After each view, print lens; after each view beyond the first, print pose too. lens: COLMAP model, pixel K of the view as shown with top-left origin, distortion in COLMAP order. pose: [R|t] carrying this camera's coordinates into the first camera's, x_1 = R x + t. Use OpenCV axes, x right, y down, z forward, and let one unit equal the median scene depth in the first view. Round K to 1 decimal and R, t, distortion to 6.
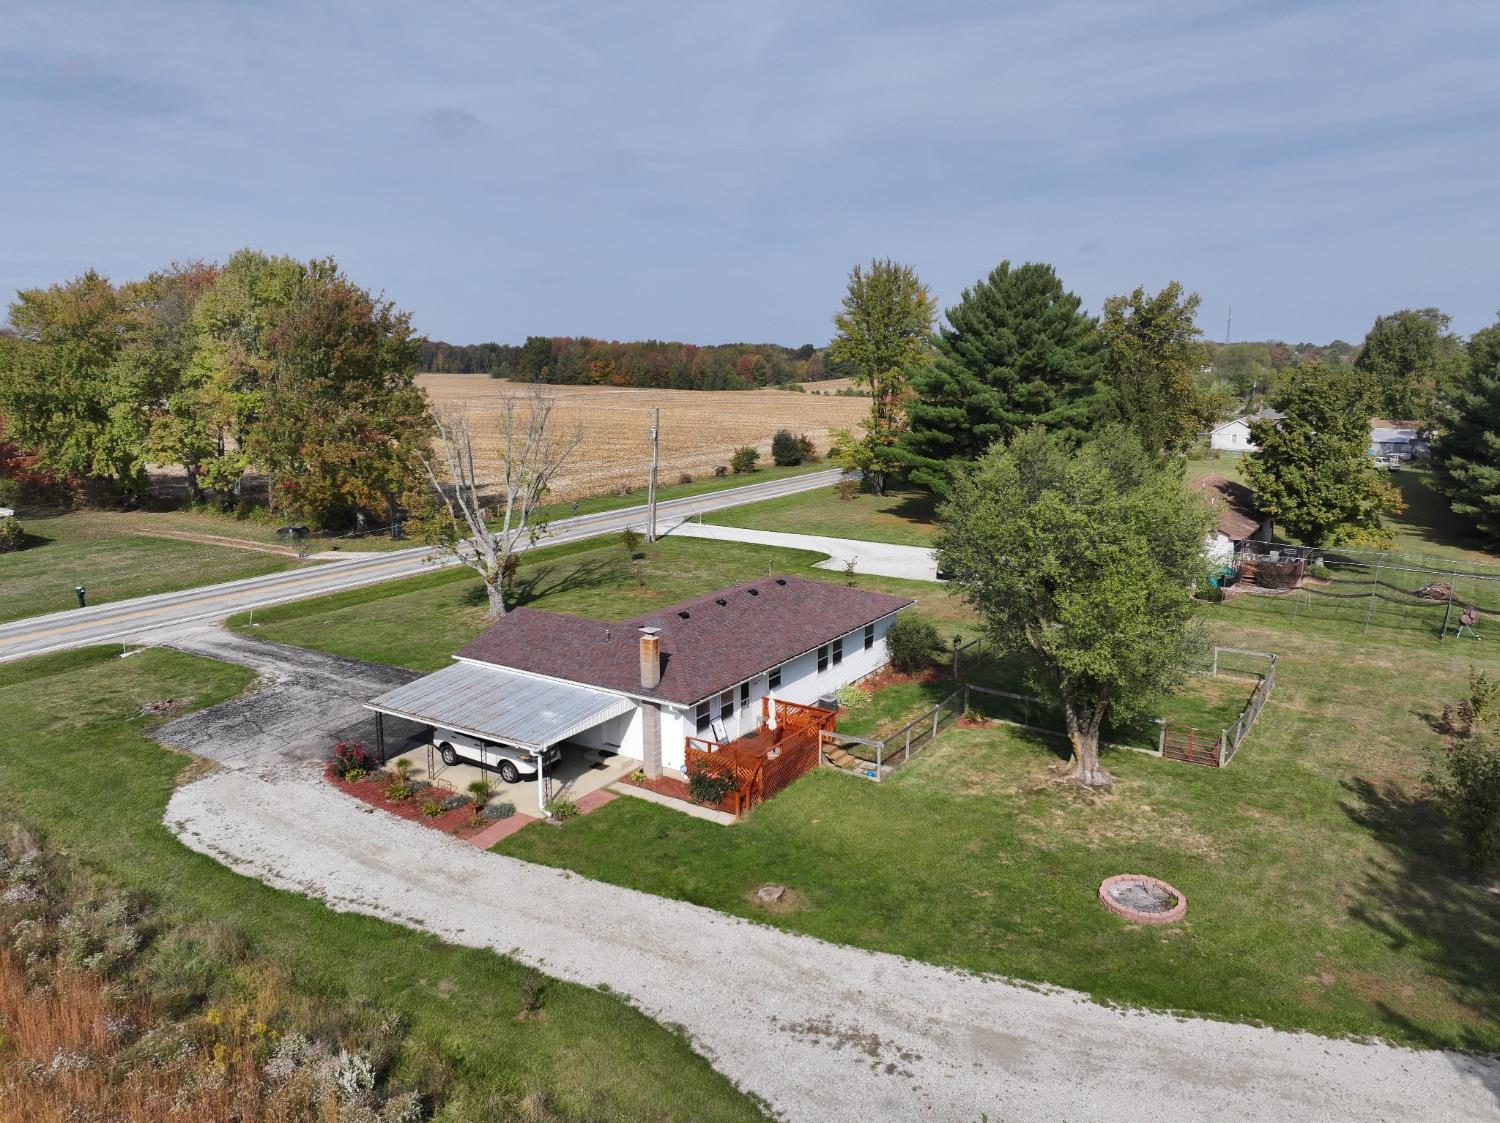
lens RADIAL K [[1053.8, 0, 741.4], [0, 1053.8, 565.2], [0, 0, 1]] dist [-0.000167, 0.014117]
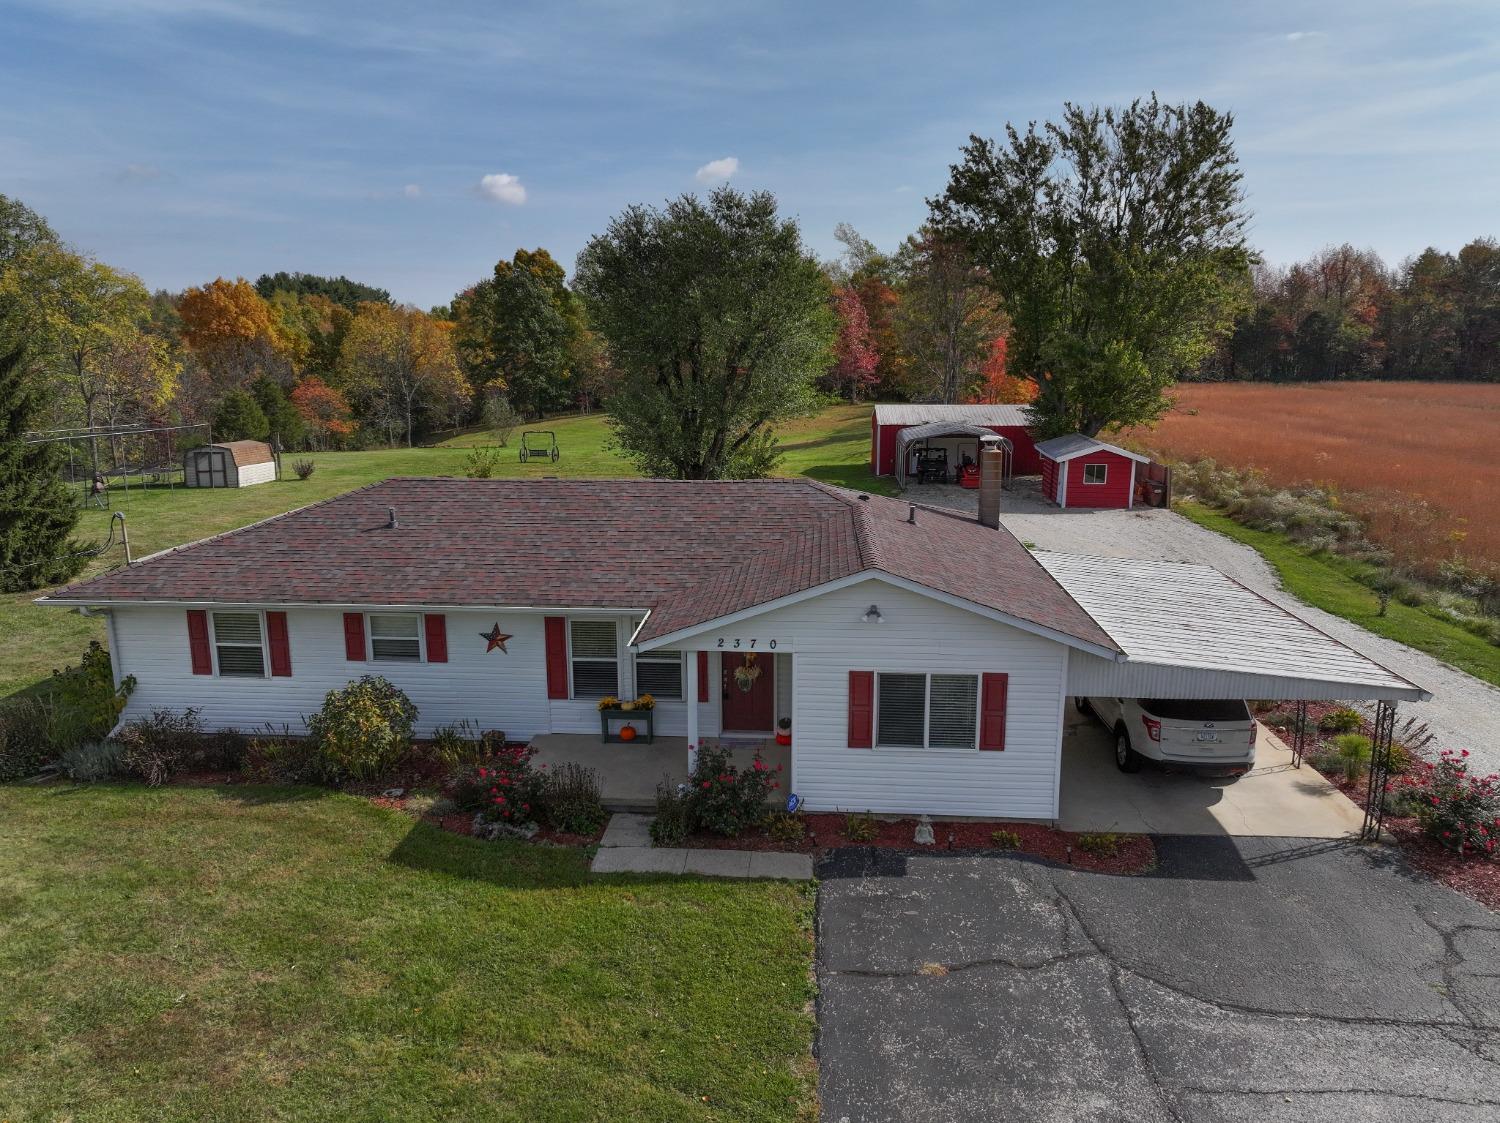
lens RADIAL K [[1053.8, 0, 747.2], [0, 1053.8, 556.6], [0, 0, 1]] dist [-0.000167, 0.014117]
pose [[-0.489621, -0.169167, 0.855368, -0.616592], [0.174977, 0.941980, 0.286454, -0.088510], [-0.854198, 0.289923, -0.431613, 1.500249]]
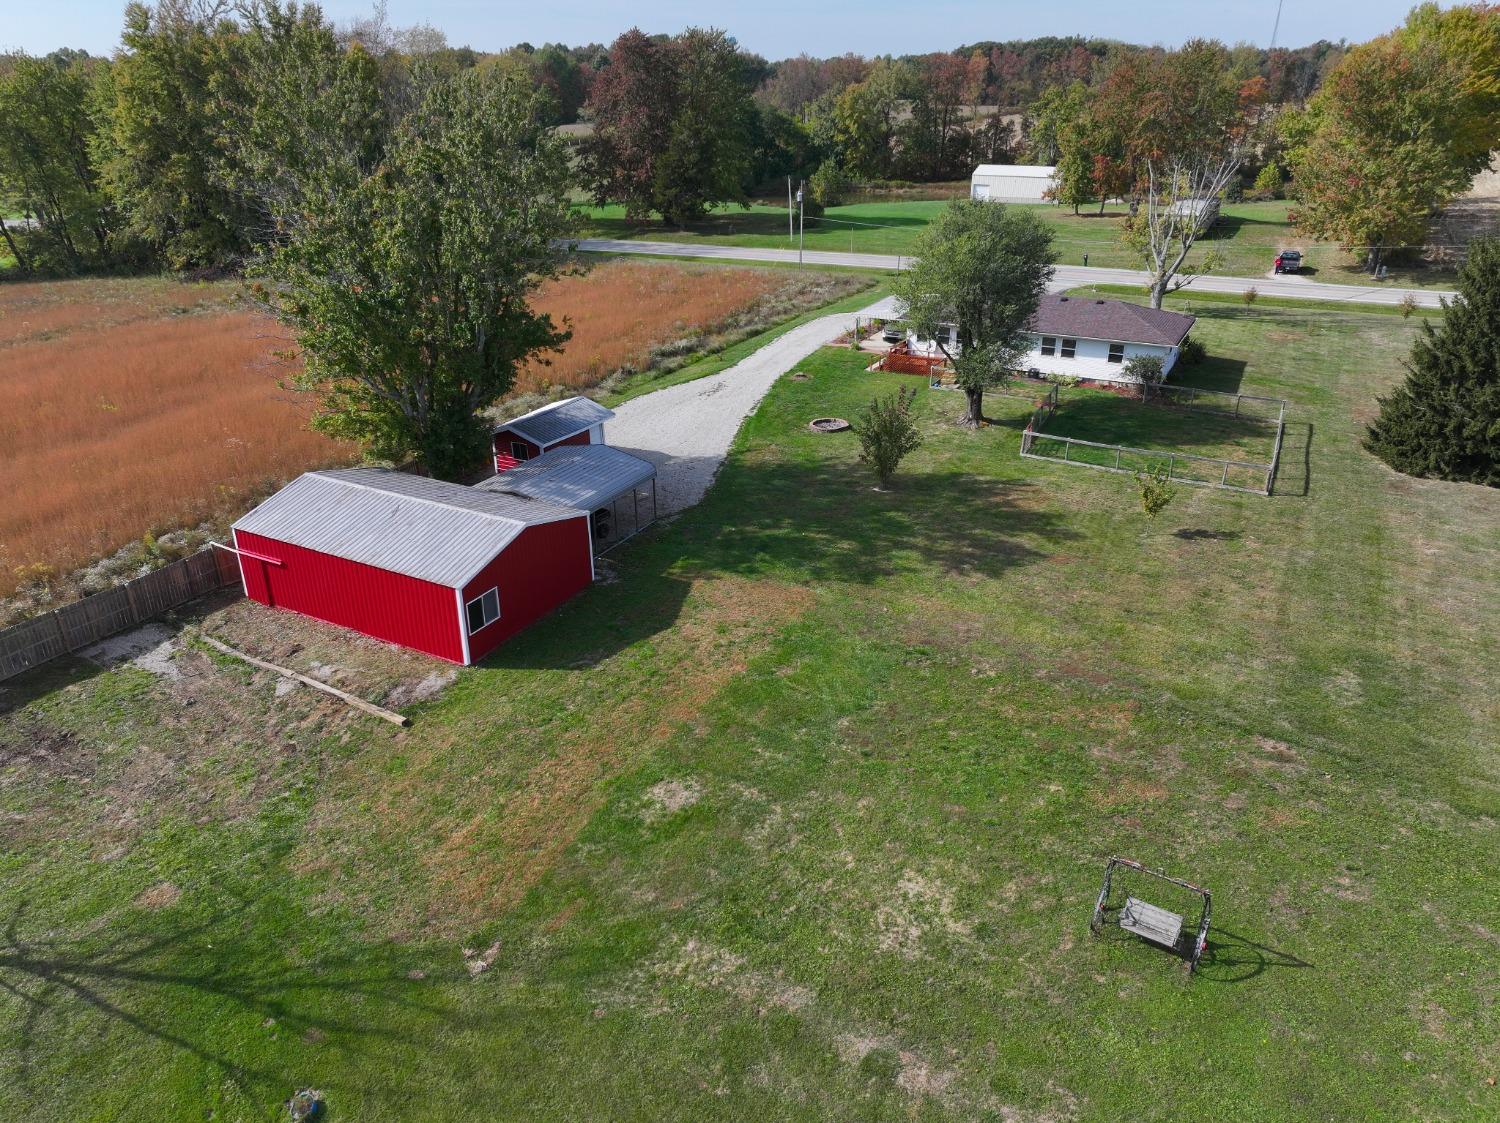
lens RADIAL K [[1053.8, 0, 746.0], [0, 1053.8, 555.9], [0, 0, 1]] dist [-0.000167, 0.014117]
pose [[0.092859, 0.422817, -0.901445, 1.991310], [-0.186310, 0.896744, 0.401420, -0.223308], [0.978093, 0.130673, 0.162046, 0.444850]]
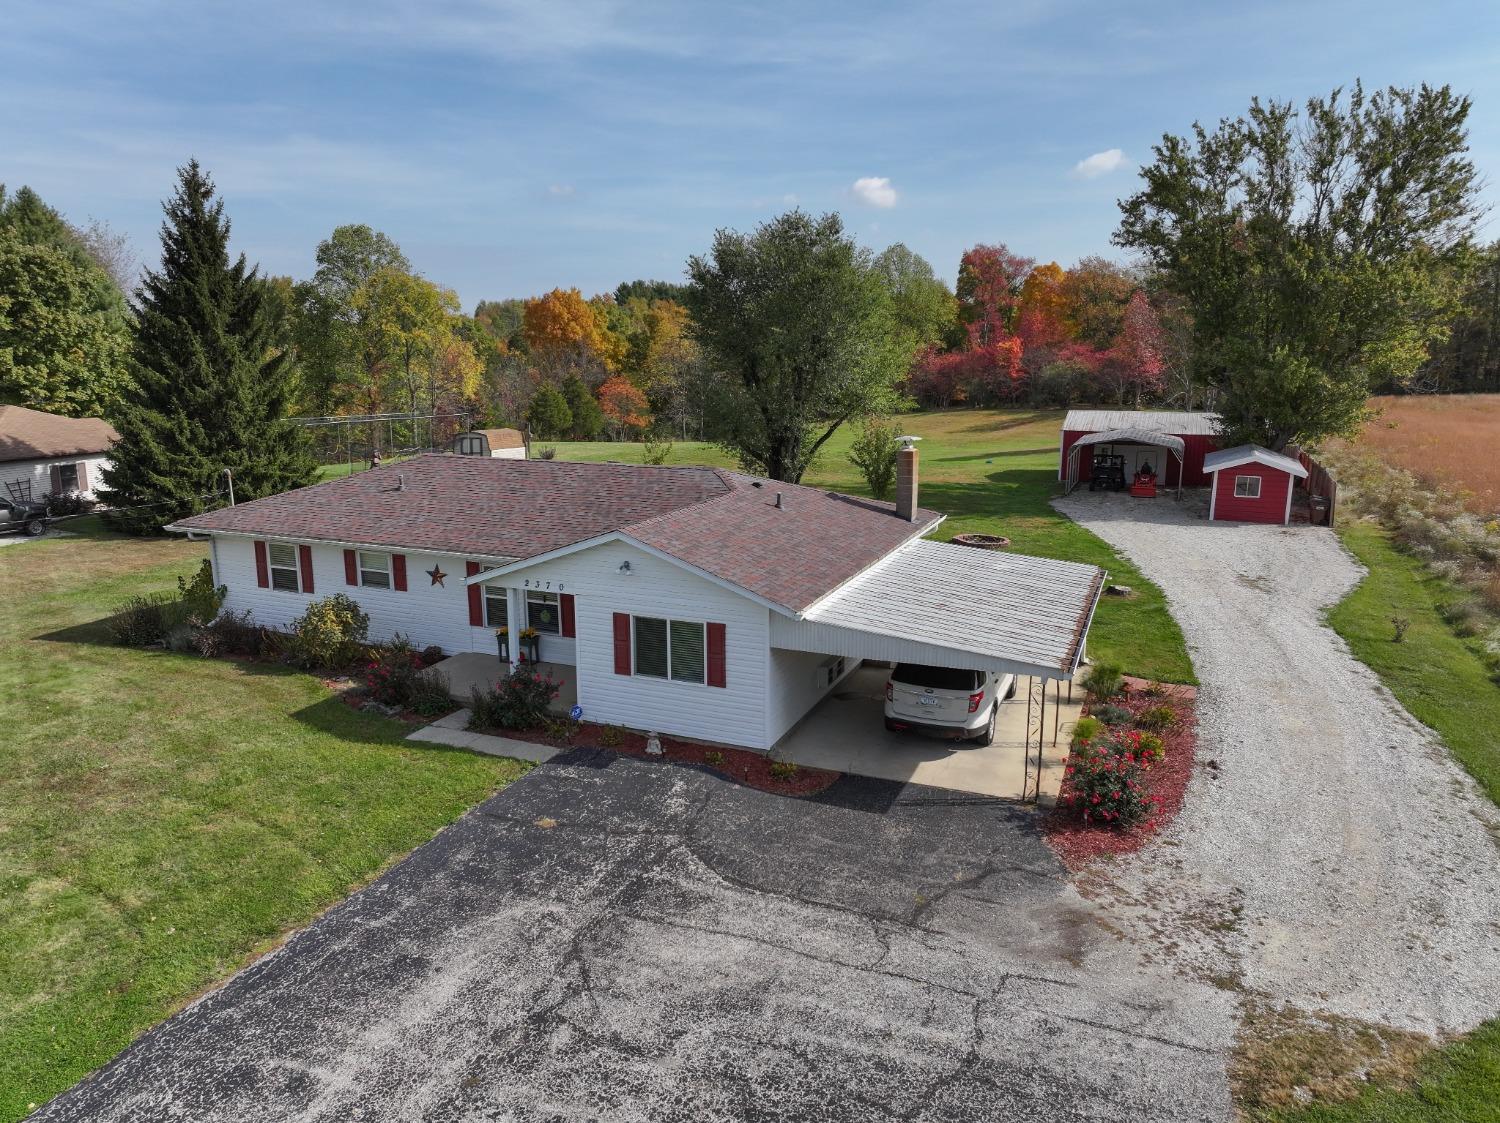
lens RADIAL K [[1053.8, 0, 746.8], [0, 1053.8, 561.3], [0, 0, 1]] dist [-0.000167, 0.014117]
pose [[-0.185668, -0.194755, 0.963119, -0.823028], [0.193281, 0.953774, 0.230126, -0.049348], [-0.963416, 0.228879, -0.139443, 1.282857]]
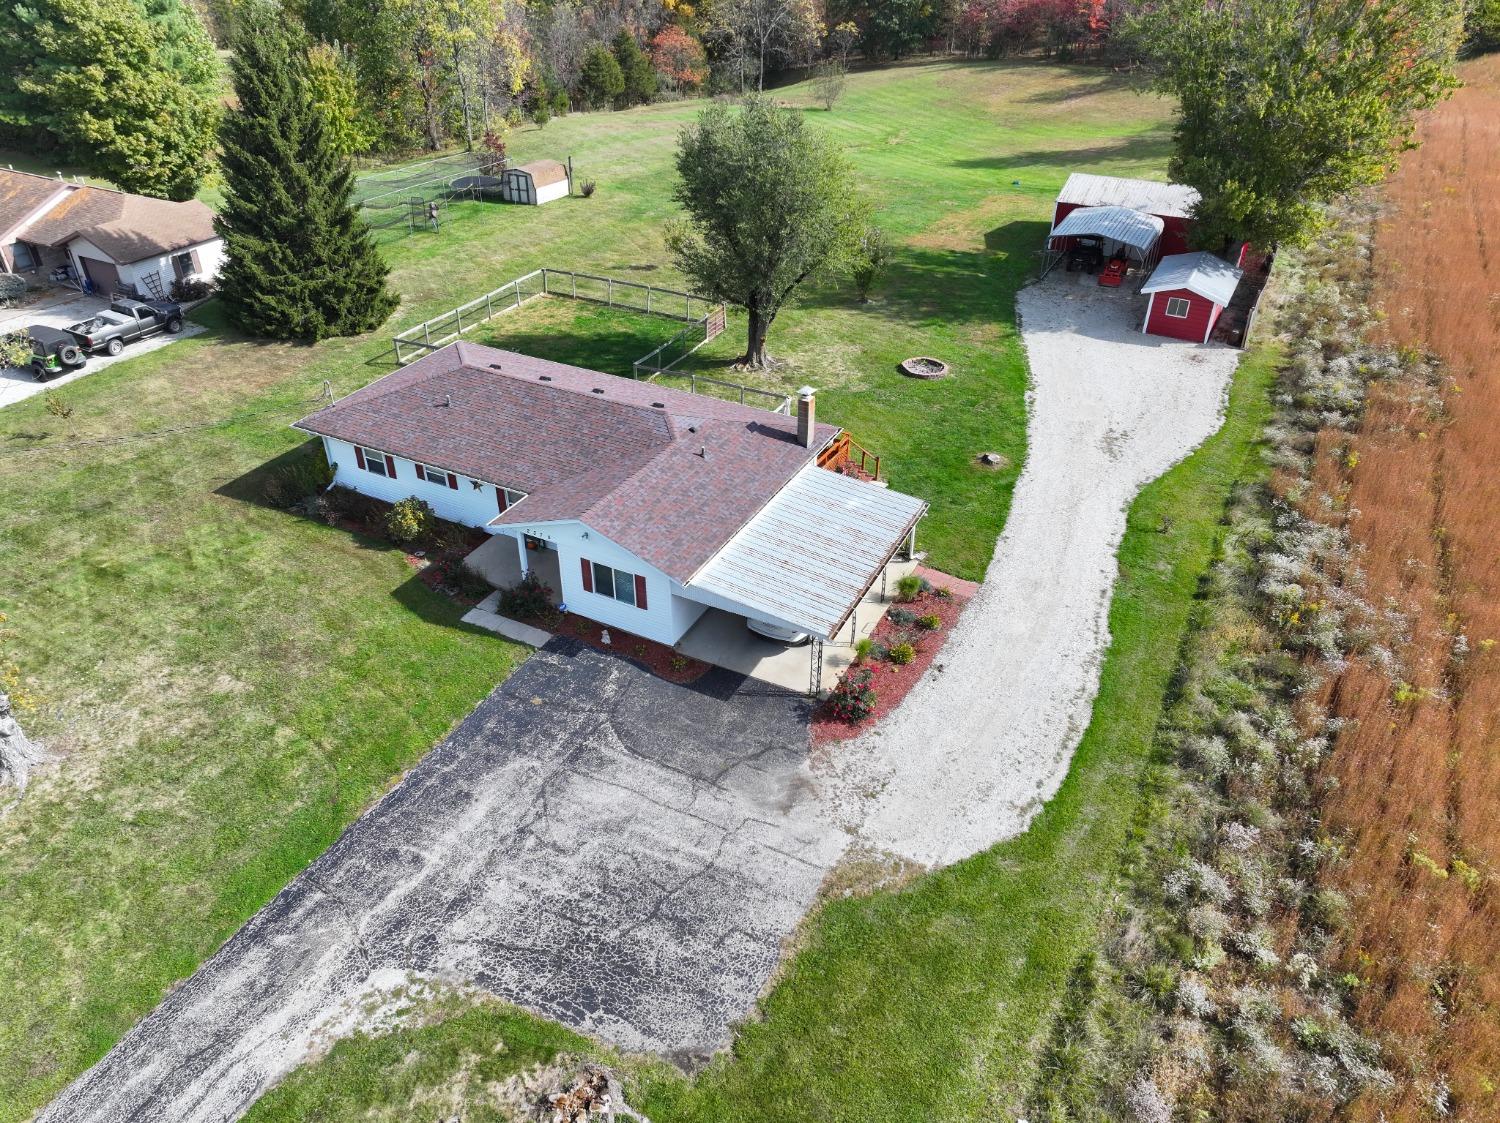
lens RADIAL K [[1053.8, 0, 746.0], [0, 1053.8, 556.3], [0, 0, 1]] dist [-0.000167, 0.014117]
pose [[-0.103511, -0.541120, 0.834551, -1.050486], [0.191542, 0.812508, 0.550584, -0.390441], [-0.976011, 0.216843, 0.019544, 1.117396]]
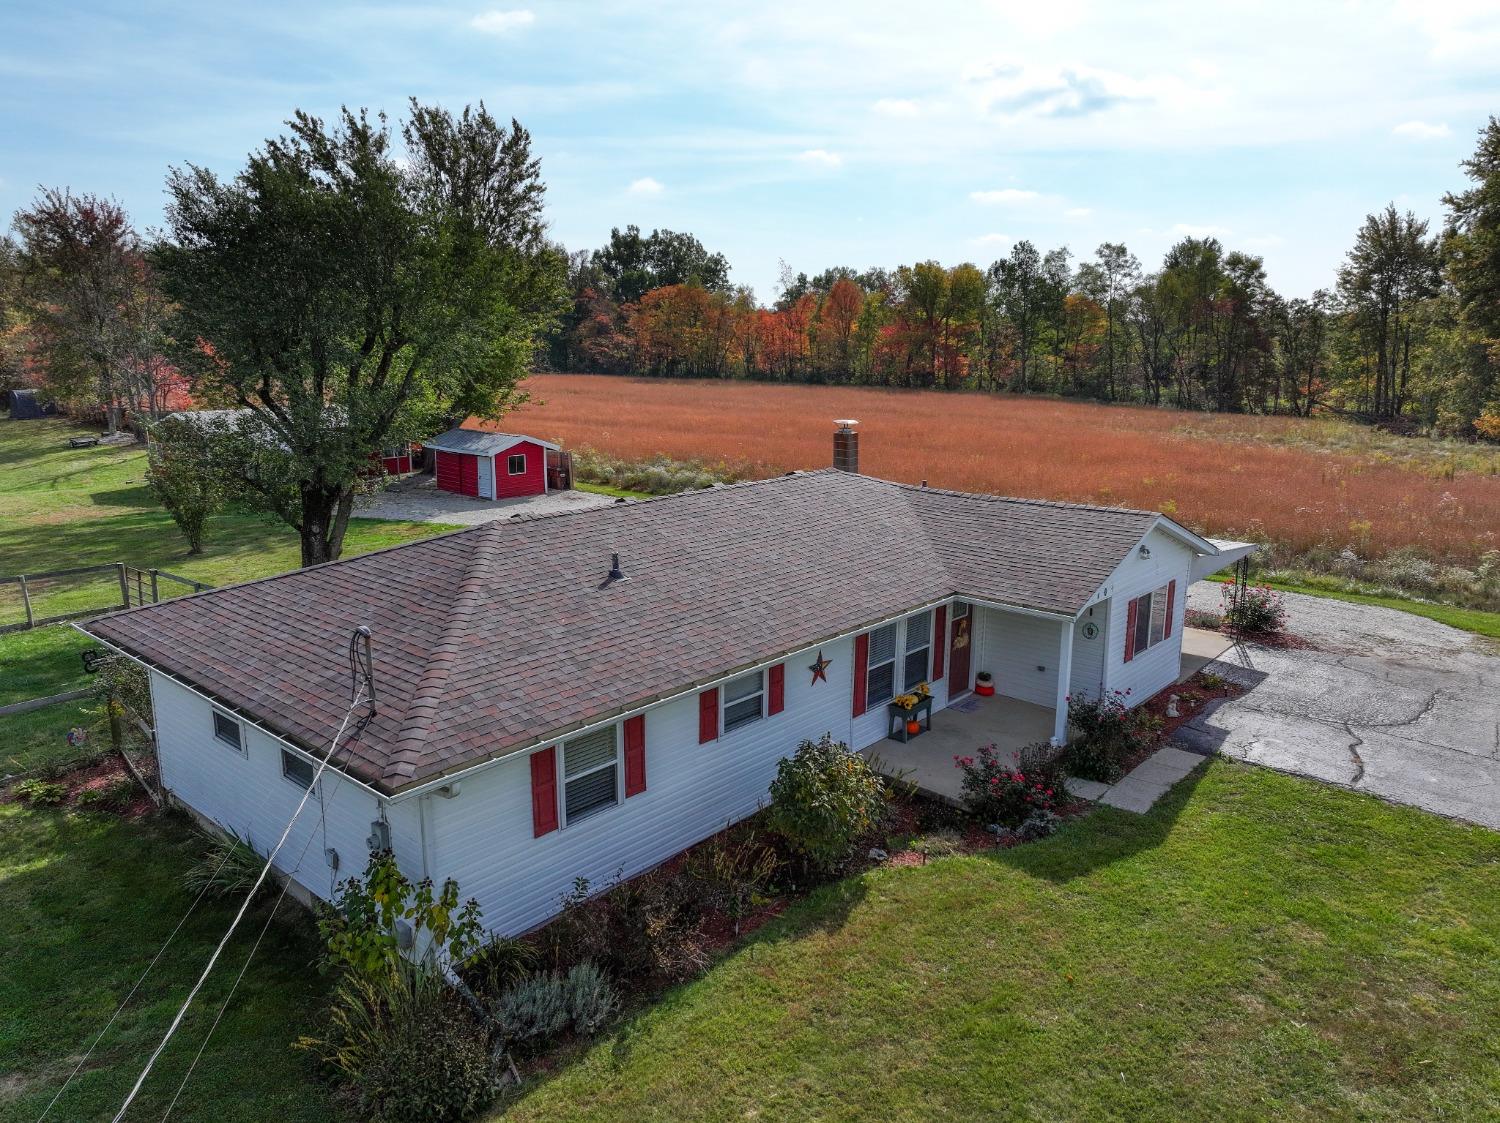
lens RADIAL K [[1053.8, 0, 748.8], [0, 1053.8, 552.0], [0, 0, 1]] dist [-0.000167, 0.014117]
pose [[-0.990805, -0.021583, 0.133568, -0.126784], [0.032154, 0.921352, 0.387398, -0.156935], [-0.131424, 0.388131, -0.912185, 1.819847]]
